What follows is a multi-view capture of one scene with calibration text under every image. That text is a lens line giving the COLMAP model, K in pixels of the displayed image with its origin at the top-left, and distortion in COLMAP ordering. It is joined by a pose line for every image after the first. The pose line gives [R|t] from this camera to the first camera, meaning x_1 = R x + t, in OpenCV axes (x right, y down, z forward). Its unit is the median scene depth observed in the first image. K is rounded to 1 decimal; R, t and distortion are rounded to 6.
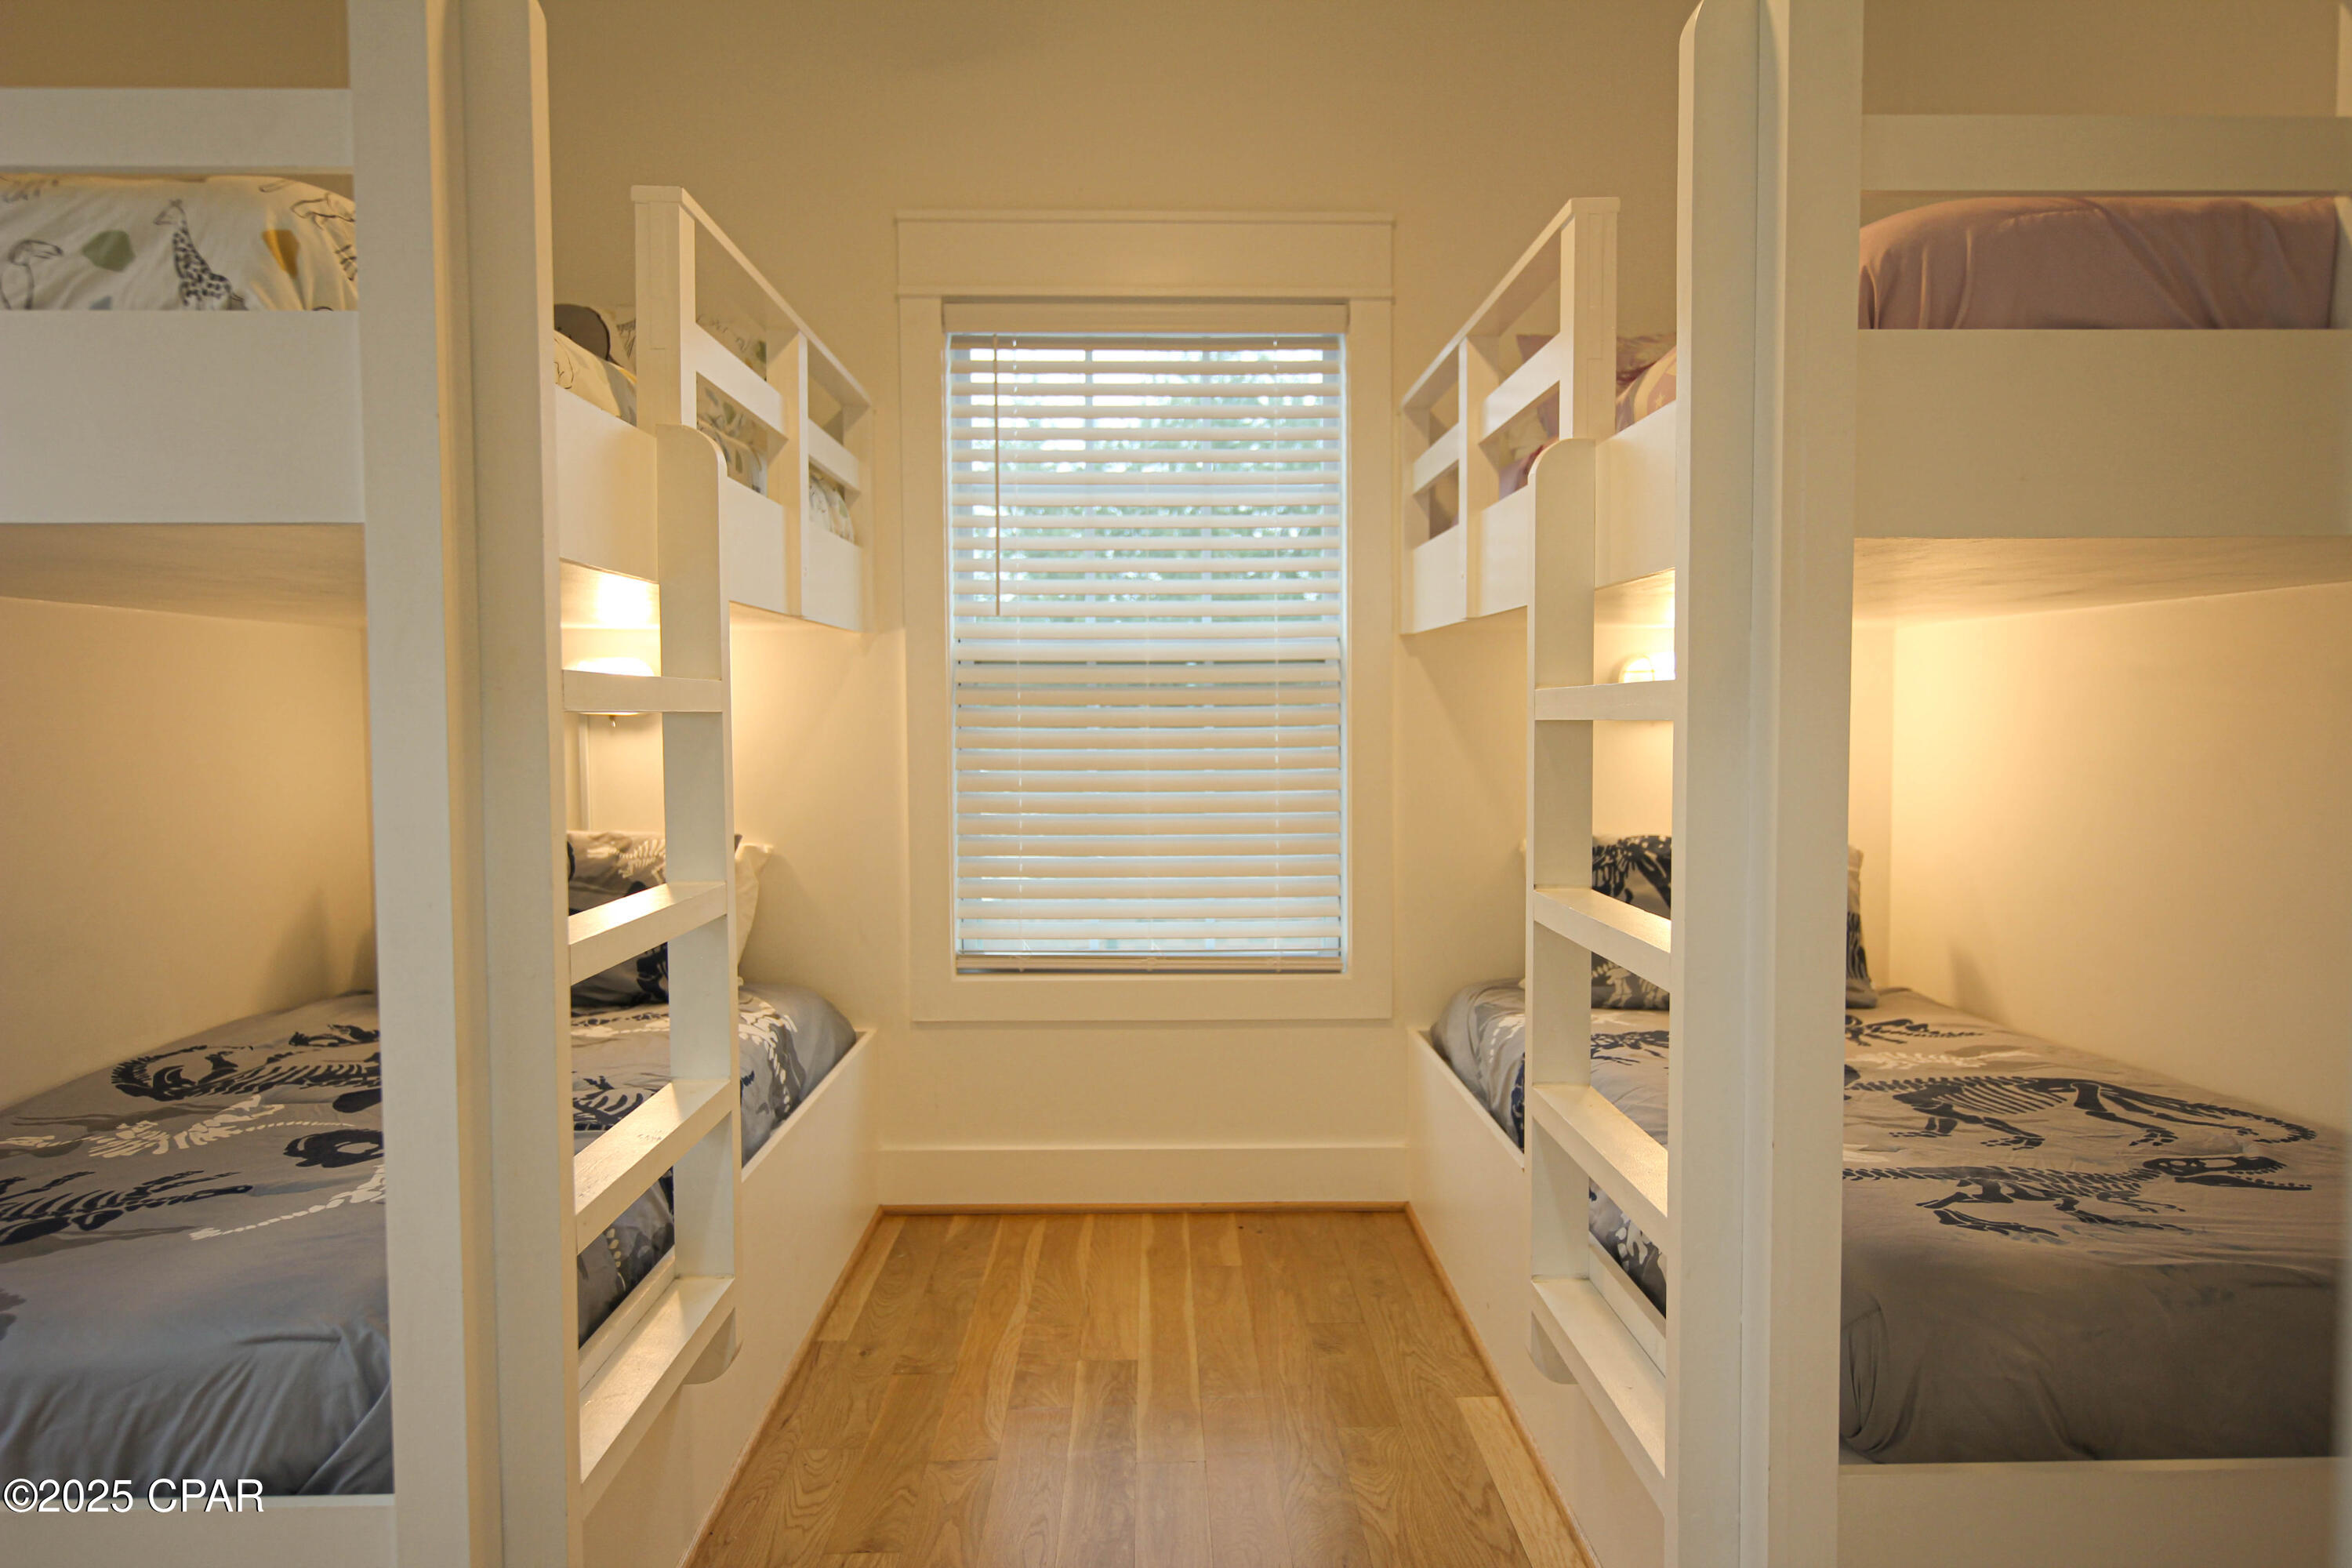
lens RADIAL K [[1516.0, 0, 1188.8], [0, 1516.0, 776.4], [0, 0, 1]] dist [0.005529, 0.001582]
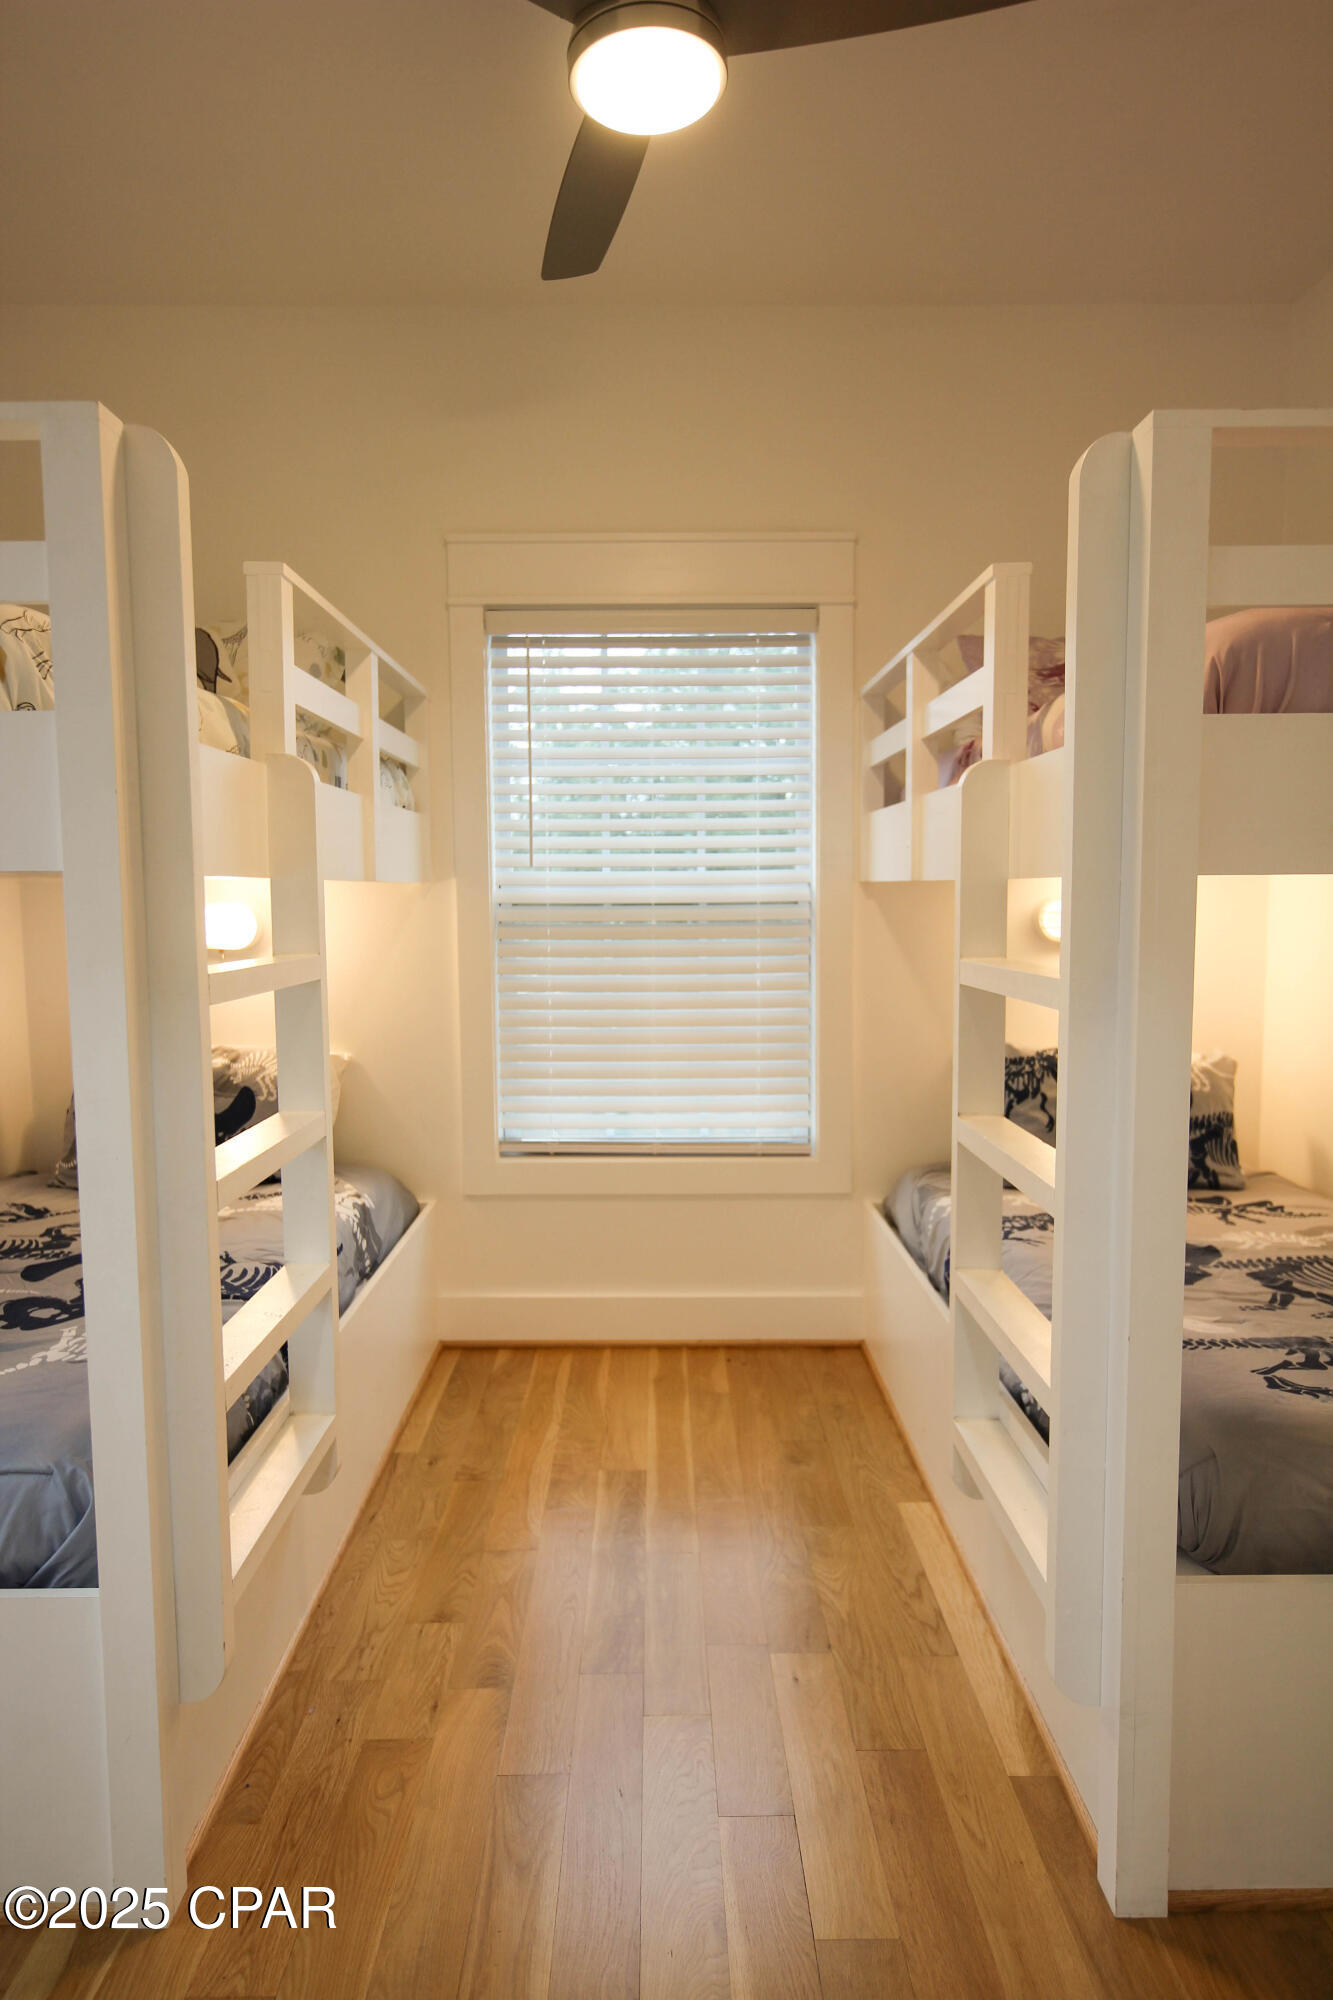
lens RADIAL K [[1289.1, 0, 659.1], [0, 1289.1, 1007.4], [0, 0, 1]] dist [0.005529, 0.001582]
pose [[0.999739, -0.000892, -0.022832, 0.001929], [0.001891, 0.999039, 0.043784, -0.053064], [0.022771, -0.043816, 0.998780, -0.064611]]
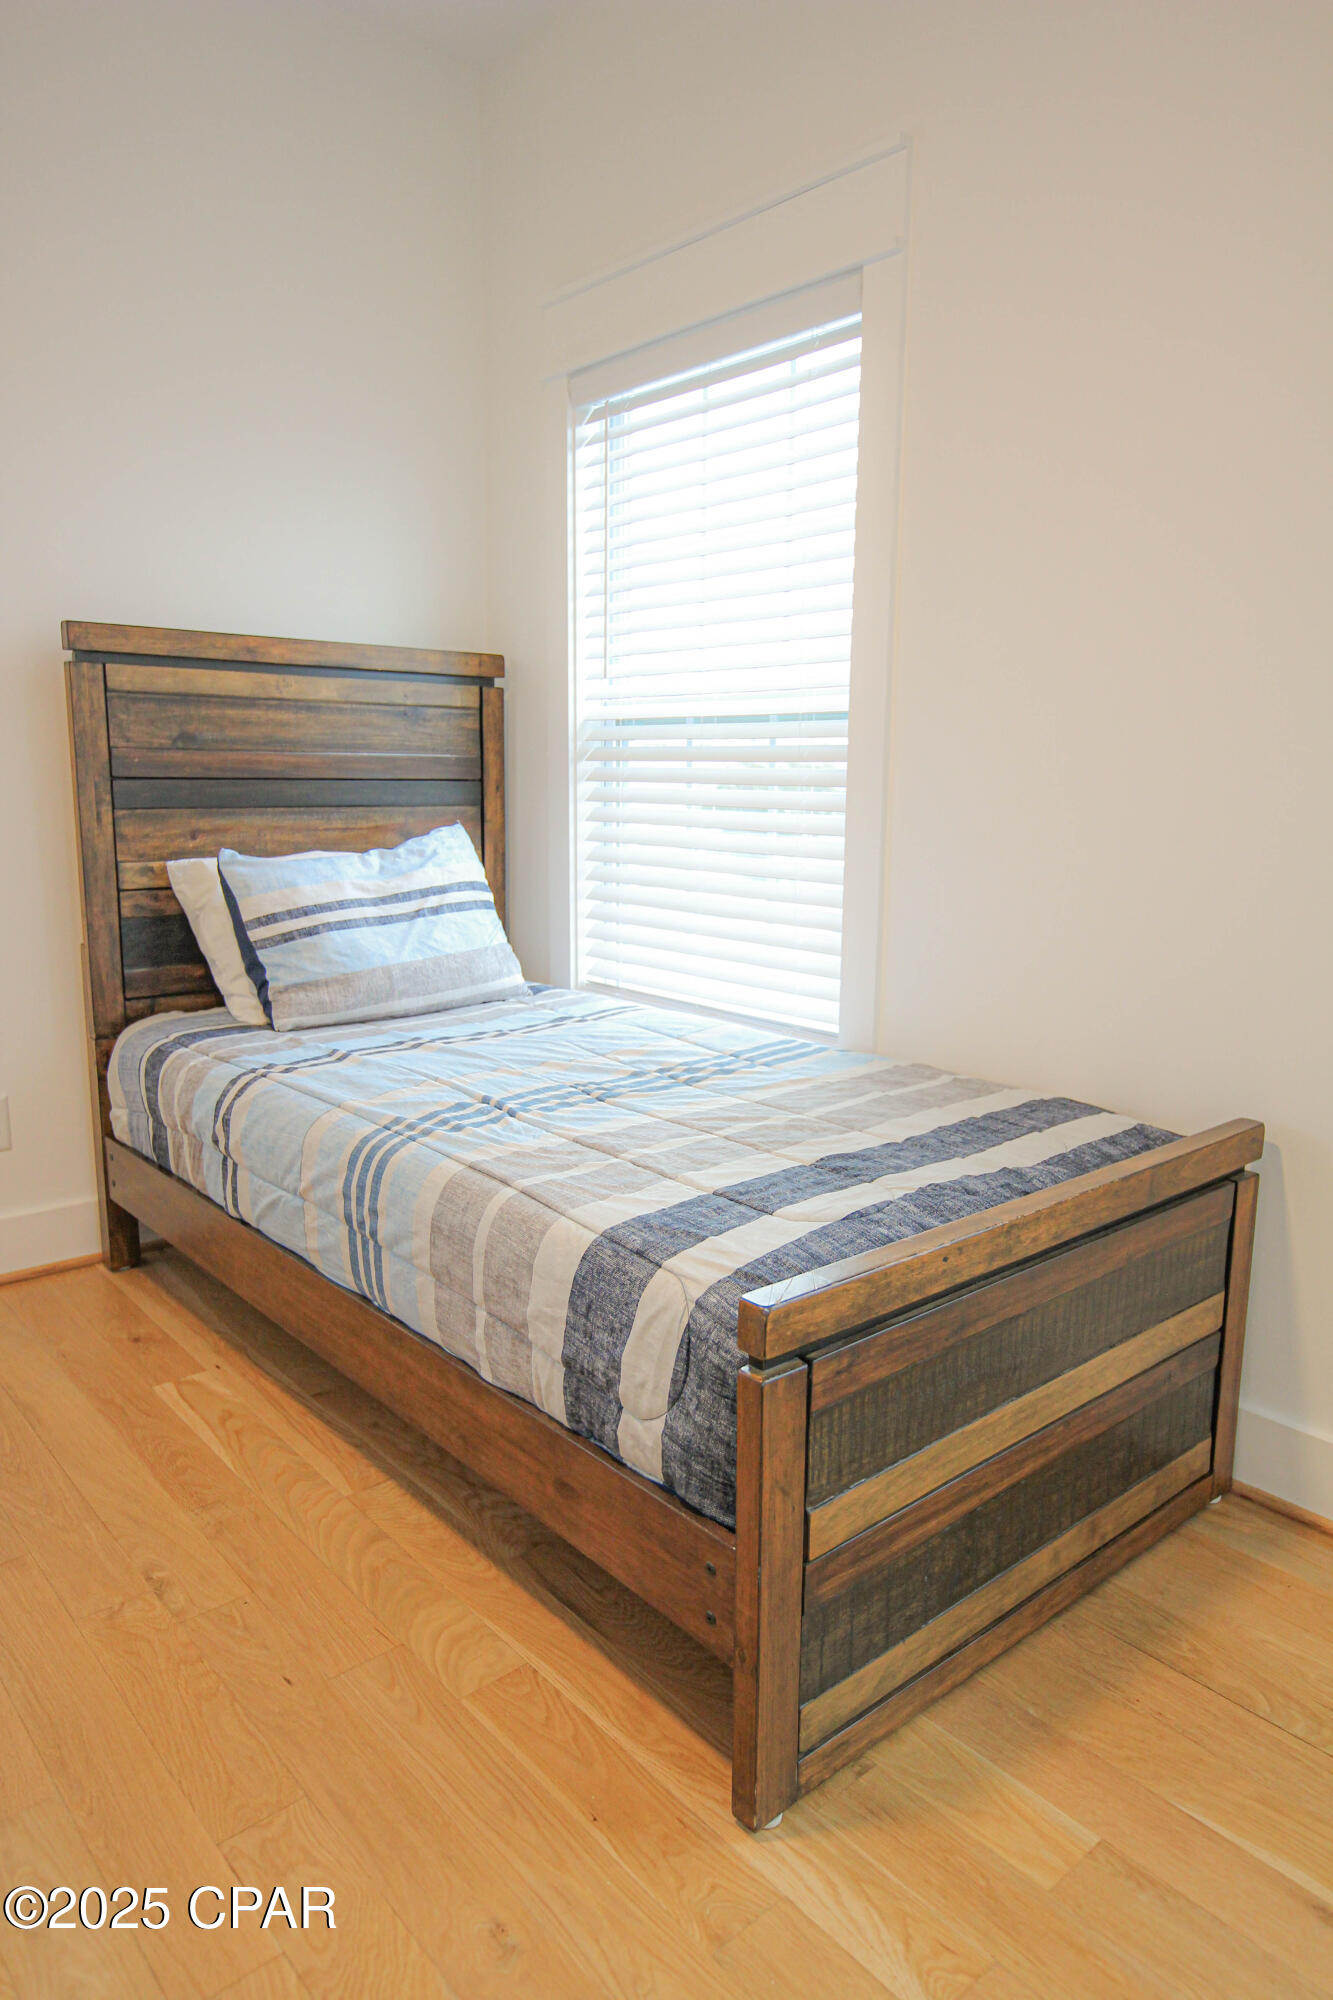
lens RADIAL K [[1289.1, 0, 665.4], [0, 1289.1, 997.1], [0, 0, 1]] dist [0.005529, 0.001582]
pose [[0.628900, 0.146237, -0.763609, 0.867082], [-0.053443, 0.987960, 0.145186, -0.024724], [0.775647, -0.050498, 0.629144, 0.626558]]
